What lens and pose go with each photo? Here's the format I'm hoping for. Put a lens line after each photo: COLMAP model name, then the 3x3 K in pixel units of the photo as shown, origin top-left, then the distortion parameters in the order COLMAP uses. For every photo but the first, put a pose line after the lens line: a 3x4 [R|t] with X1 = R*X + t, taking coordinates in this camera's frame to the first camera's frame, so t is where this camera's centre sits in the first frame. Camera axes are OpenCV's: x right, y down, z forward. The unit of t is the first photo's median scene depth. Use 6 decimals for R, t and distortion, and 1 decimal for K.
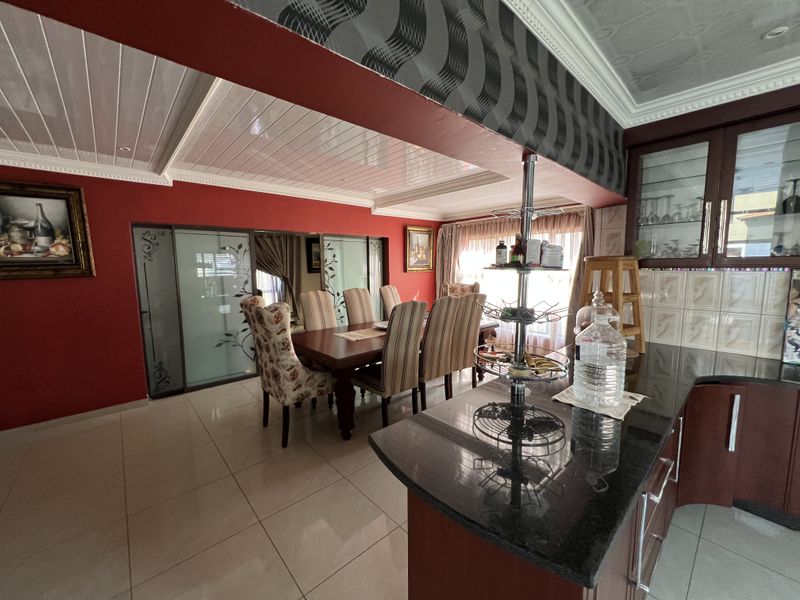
lens RADIAL K [[318.5, 0, 400.0], [0, 318.5, 300.0], [0, 0, 1]] dist [-0.000049, -0.000128]
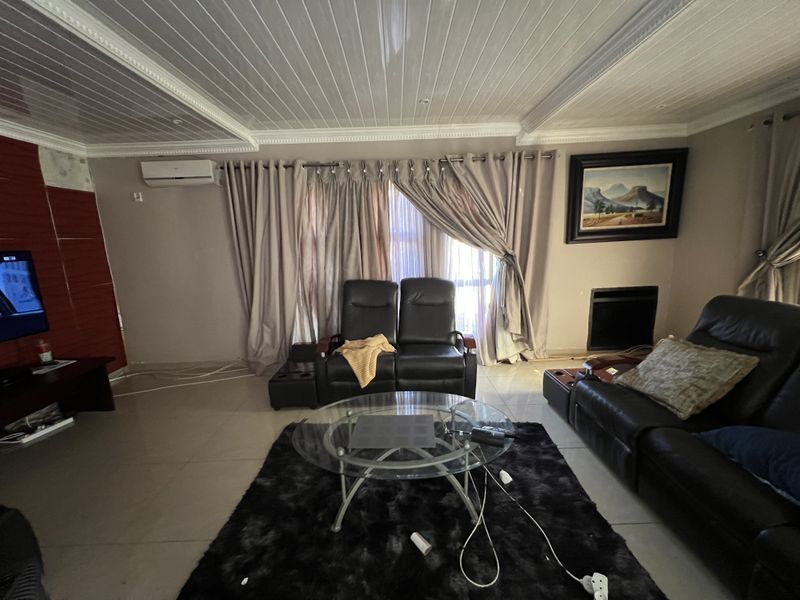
lens RADIAL K [[318.5, 0, 400.0], [0, 318.5, 300.0], [0, 0, 1]] dist [-0.000049, -0.000128]
pose [[0.748188, 0.105575, -0.655033, -0.180845], [-0.045494, 0.993099, 0.108099, -0.048665], [0.661925, -0.051078, 0.747828, 0.572434]]
